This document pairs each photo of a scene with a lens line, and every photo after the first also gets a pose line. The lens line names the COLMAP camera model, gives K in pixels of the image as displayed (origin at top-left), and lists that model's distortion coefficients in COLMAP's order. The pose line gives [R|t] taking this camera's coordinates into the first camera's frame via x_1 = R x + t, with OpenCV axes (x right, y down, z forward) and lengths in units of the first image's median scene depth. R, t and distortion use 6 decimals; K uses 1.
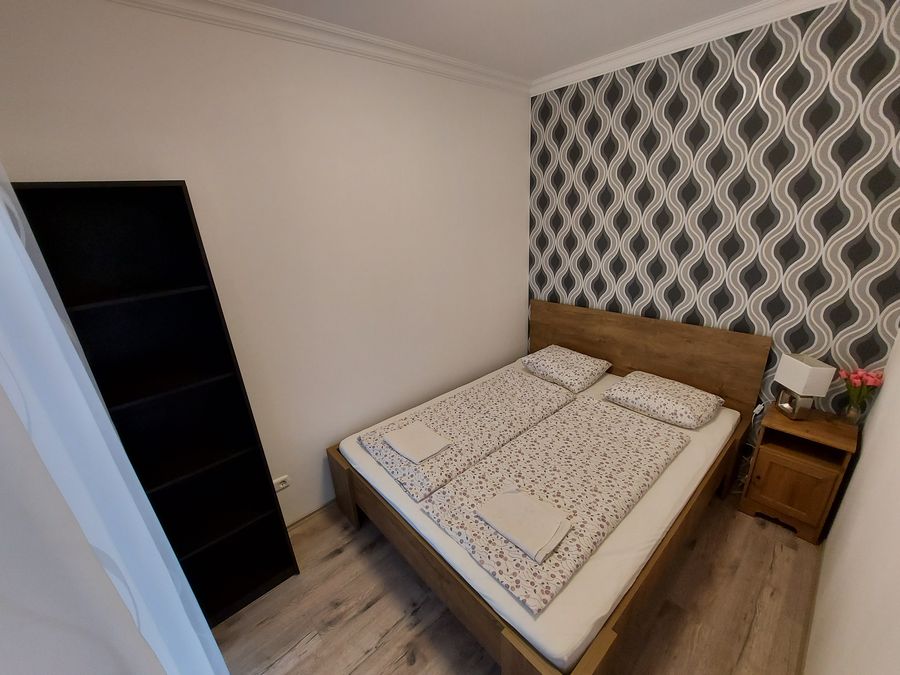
lens RADIAL K [[361.9, 0, 456.3], [0, 361.9, 340.4], [0, 0, 1]] dist [-0.019360, 0.001586]
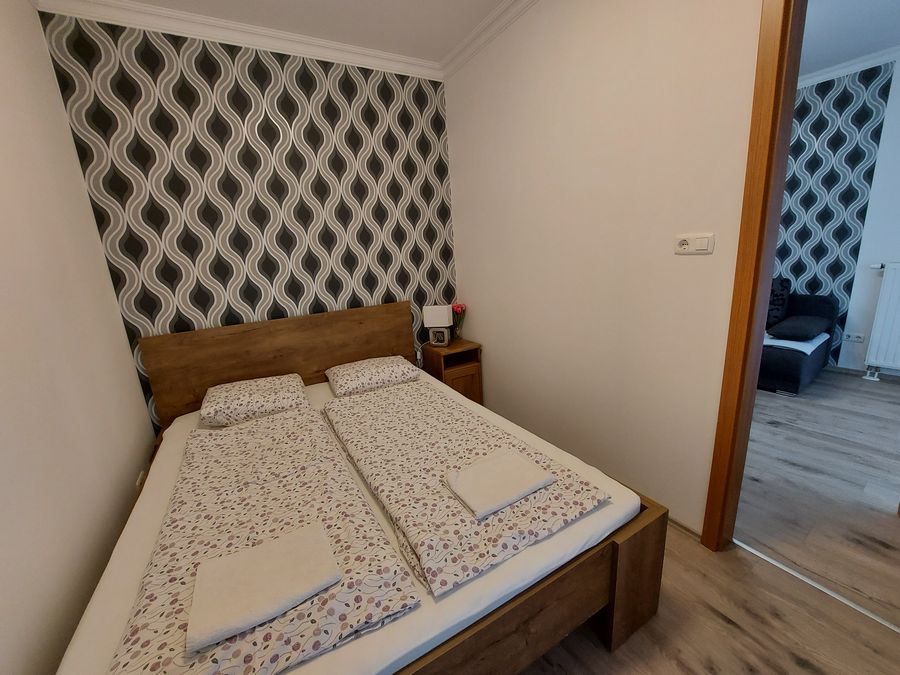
lens RADIAL K [[361.9, 0, 437.2], [0, 361.9, 344.3], [0, 0, 1]] dist [-0.019360, 0.001586]
pose [[0.210903, -0.189232, 0.959016, -0.365473], [0.382430, 0.918857, 0.097206, 0.043374], [-0.899593, 0.346256, 0.266158, 0.490027]]
